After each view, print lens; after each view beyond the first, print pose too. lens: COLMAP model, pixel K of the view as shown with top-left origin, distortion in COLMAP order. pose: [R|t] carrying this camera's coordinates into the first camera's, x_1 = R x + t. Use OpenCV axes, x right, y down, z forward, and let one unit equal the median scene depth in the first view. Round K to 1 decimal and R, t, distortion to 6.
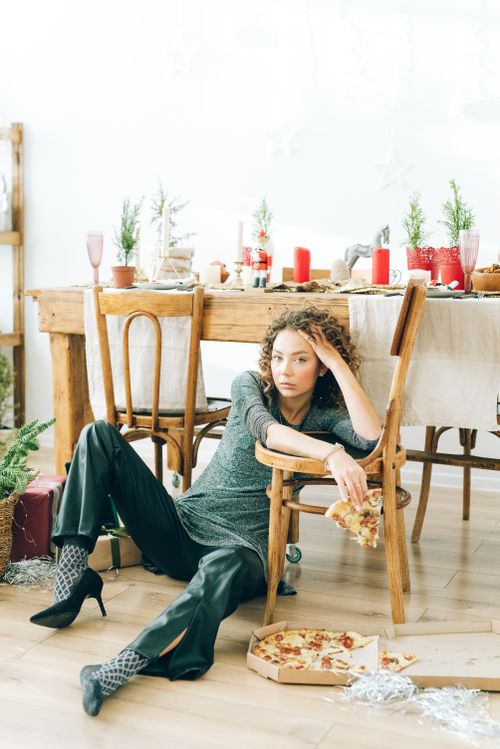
lens RADIAL K [[1046.3, 0, 250.0], [0, 1046.3, 374.5], [0, 0, 1]] dist [0.000695, -0.027738]
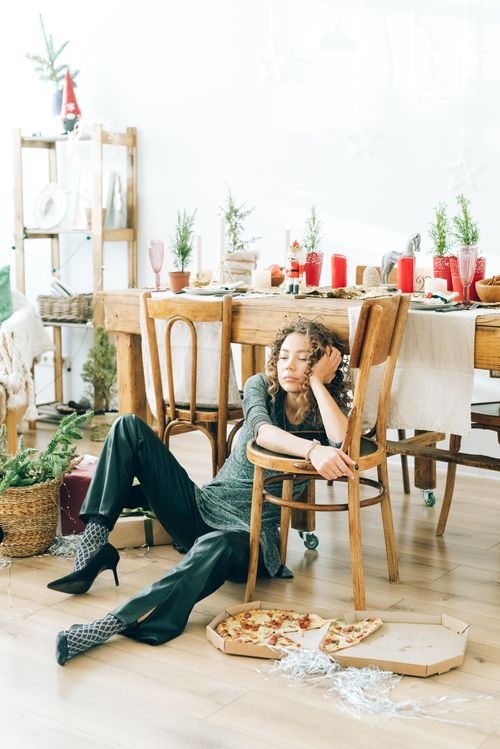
lens RADIAL K [[1098.8, 0, 260.9], [0, 1098.8, 355.4], [0, 0, 1]] dist [0.005328, -0.060691]
pose [[0.978158, 0.016635, -0.207196, 0.221674], [-0.014136, 0.999808, 0.013534, -0.035577], [0.207381, -0.010309, 0.978206, -0.121760]]
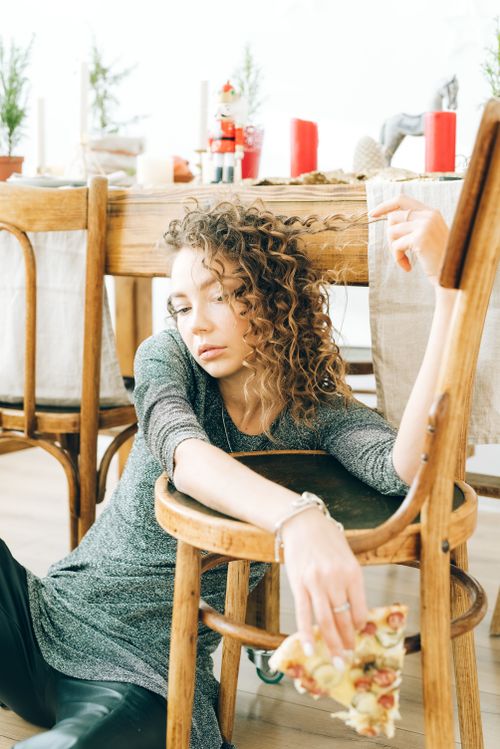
lens RADIAL K [[1080.9, 0, 250.0], [0, 1080.9, 374.5], [0, 0, 1]] dist [-0.008479, 0.011539]
pose [[0.996672, 0.010858, -0.080791, 0.075057], [-0.009006, 0.999689, 0.023254, 0.005579], [0.081018, -0.022449, 0.996460, 0.435714]]
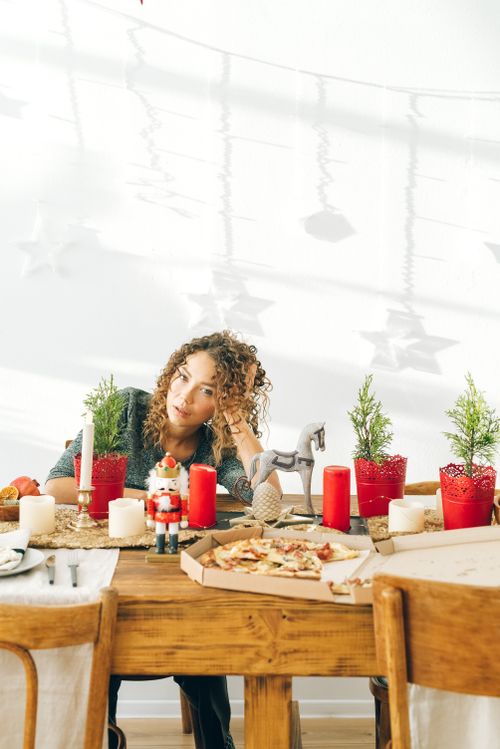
lens RADIAL K [[1043.8, 0, 250.4], [0, 1043.8, 329.9], [0, 0, 1]] dist [-0.010399, 0.041673]
pose [[0.876493, -0.030527, 0.480446, -0.240427], [0.056727, 0.997584, -0.040103, -0.189902], [-0.478061, 0.062405, 0.876107, 0.466780]]
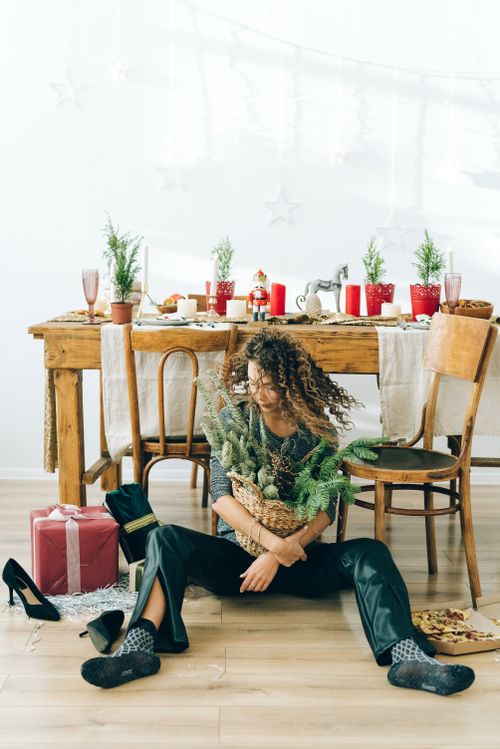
lens RADIAL K [[1046.3, 0, 250.0], [0, 1046.3, 374.5], [0, 0, 1]] dist [0.000695, -0.027738]
pose [[0.907912, -0.048360, 0.416362, -0.487979], [0.044913, 0.998827, 0.018076, -0.048549], [-0.416748, 0.002289, 0.909019, -0.014843]]
